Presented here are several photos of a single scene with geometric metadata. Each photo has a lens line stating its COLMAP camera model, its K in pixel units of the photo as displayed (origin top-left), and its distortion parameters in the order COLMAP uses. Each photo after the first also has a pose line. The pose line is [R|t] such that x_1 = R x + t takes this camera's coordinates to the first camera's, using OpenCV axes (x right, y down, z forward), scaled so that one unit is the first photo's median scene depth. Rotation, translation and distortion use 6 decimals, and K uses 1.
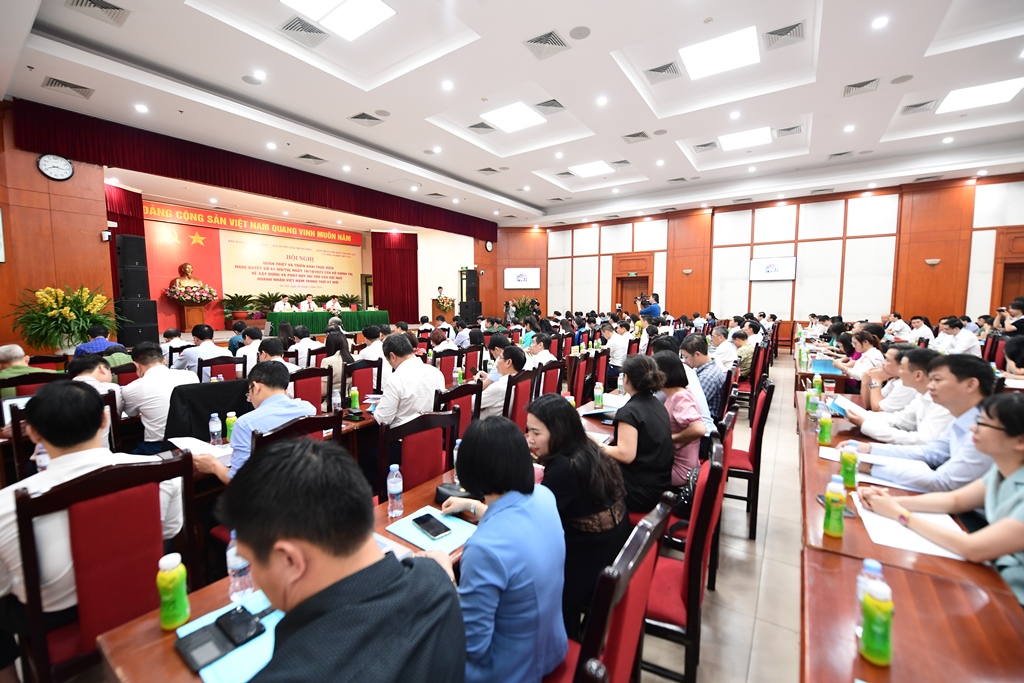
lens RADIAL K [[405.4, 0, 512.0], [0, 405.4, 341.5], [0, 0, 1]] dist [-0.022055, -0.000016]
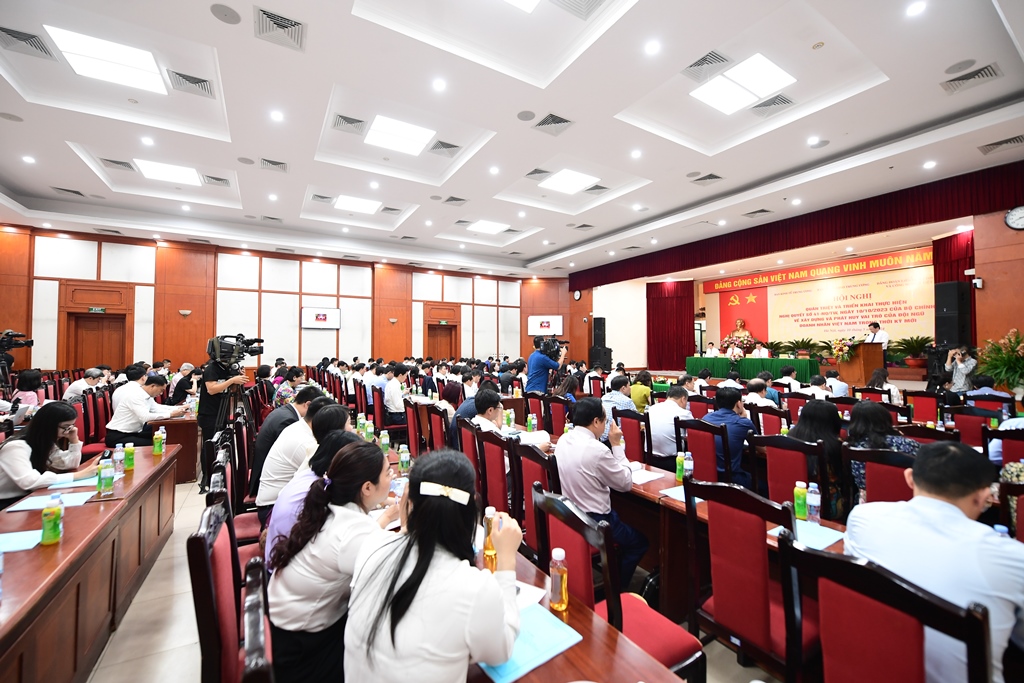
lens RADIAL K [[405.4, 0, 512.0], [0, 405.4, 341.5], [0, 0, 1]] dist [-0.022055, -0.000016]
pose [[0.414676, 0.023510, 0.909666, -0.193156], [0.081847, 0.994651, -0.063016, -0.011506], [-0.906281, 0.100585, 0.410533, 0.133689]]
